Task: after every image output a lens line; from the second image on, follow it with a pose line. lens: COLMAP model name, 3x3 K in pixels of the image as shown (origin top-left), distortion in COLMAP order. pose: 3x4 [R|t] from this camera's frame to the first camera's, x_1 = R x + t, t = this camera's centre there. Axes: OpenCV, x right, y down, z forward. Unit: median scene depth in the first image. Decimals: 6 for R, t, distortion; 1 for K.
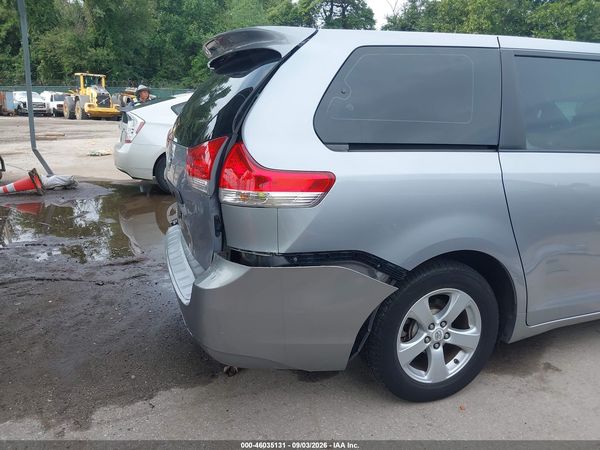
lens RADIAL K [[478.5, 0, 299.7], [0, 478.5, 229.2], [0, 0, 1]] dist [0.058727, -0.064463]
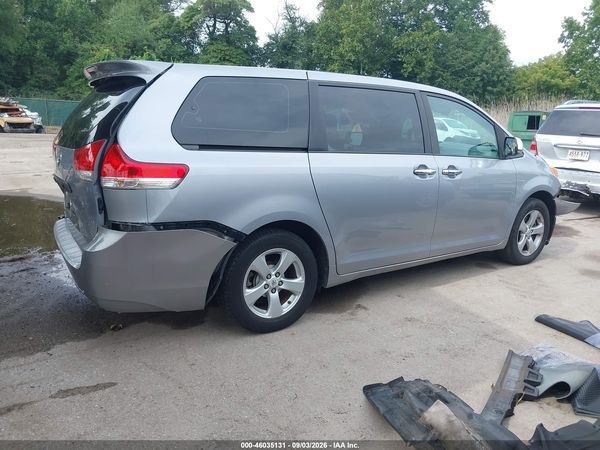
lens RADIAL K [[478.5, 0, 299.7], [0, 478.5, 229.2], [0, 0, 1]] dist [0.058727, -0.064463]
pose [[0.975321, -0.039393, 0.217248, 0.048638], [0.045237, 0.998734, -0.021991, 0.073502], [-0.216107, 0.031276, 0.975869, -0.280853]]
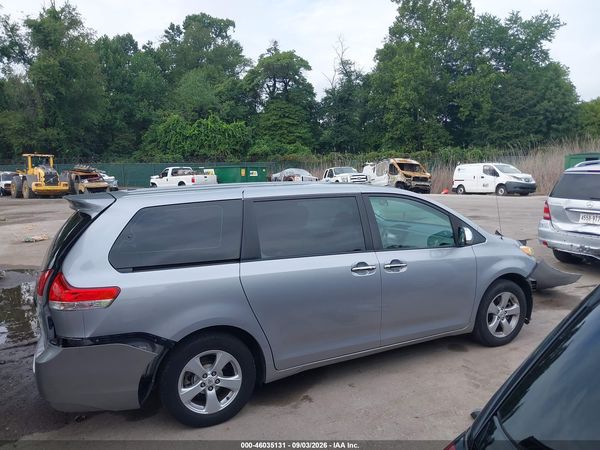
lens RADIAL K [[478.4, 0, 300.0], [0, 478.4, 225.0], [0, 0, 1]] dist [0.032199, -0.001459]
pose [[0.995452, -0.050893, 0.080529, 0.357013], [0.060948, 0.989927, -0.127787, -0.047871], [-0.073214, 0.132114, 0.988527, -0.464894]]
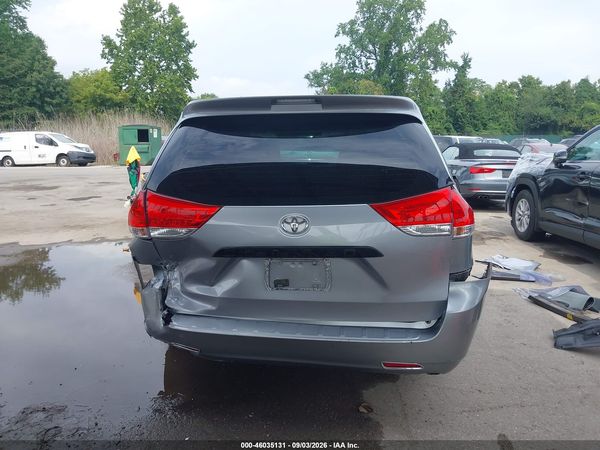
lens RADIAL K [[478.4, 0, 300.0], [0, 478.4, 225.0], [0, 0, 1]] dist [0.032199, -0.001459]
pose [[0.444564, -0.183847, 0.876677, -0.870174], [0.239089, 0.967558, 0.081663, -0.178174], [-0.863249, 0.173299, 0.474097, 0.441180]]
